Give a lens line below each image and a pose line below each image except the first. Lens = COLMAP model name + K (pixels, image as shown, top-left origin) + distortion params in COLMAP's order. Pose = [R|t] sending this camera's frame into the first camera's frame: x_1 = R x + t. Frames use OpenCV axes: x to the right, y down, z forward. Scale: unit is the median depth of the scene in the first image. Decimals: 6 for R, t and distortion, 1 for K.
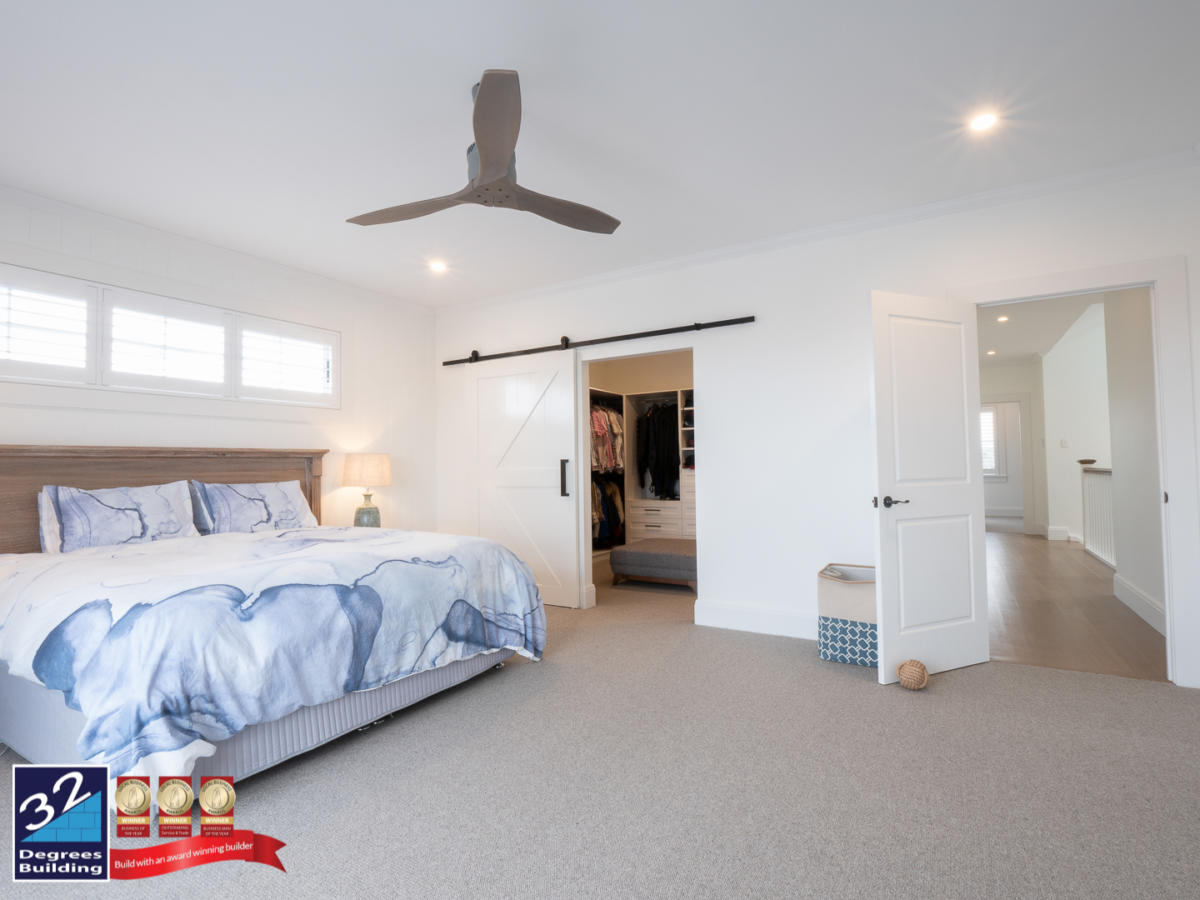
lens RADIAL K [[586.3, 0, 600.8], [0, 586.3, 446.3], [0, 0, 1]] dist [-0.015246, -0.000988]
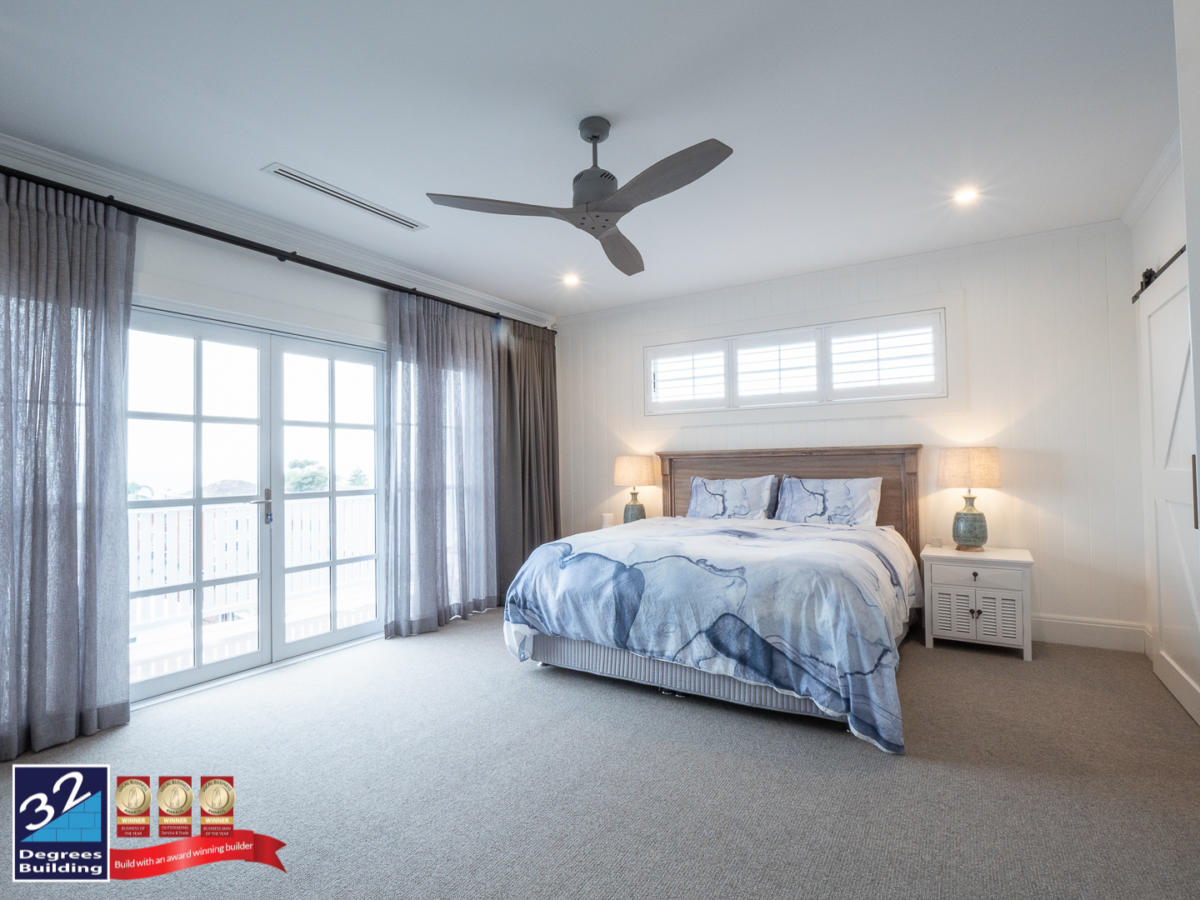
lens RADIAL K [[586.3, 0, 601.4], [0, 586.3, 453.5], [0, 0, 1]] dist [-0.015246, -0.000988]
pose [[-0.019135, -0.001914, -0.999815, 0.707270], [0.048466, 0.998821, -0.002840, -0.002626], [0.998642, -0.048512, -0.019020, 0.826968]]
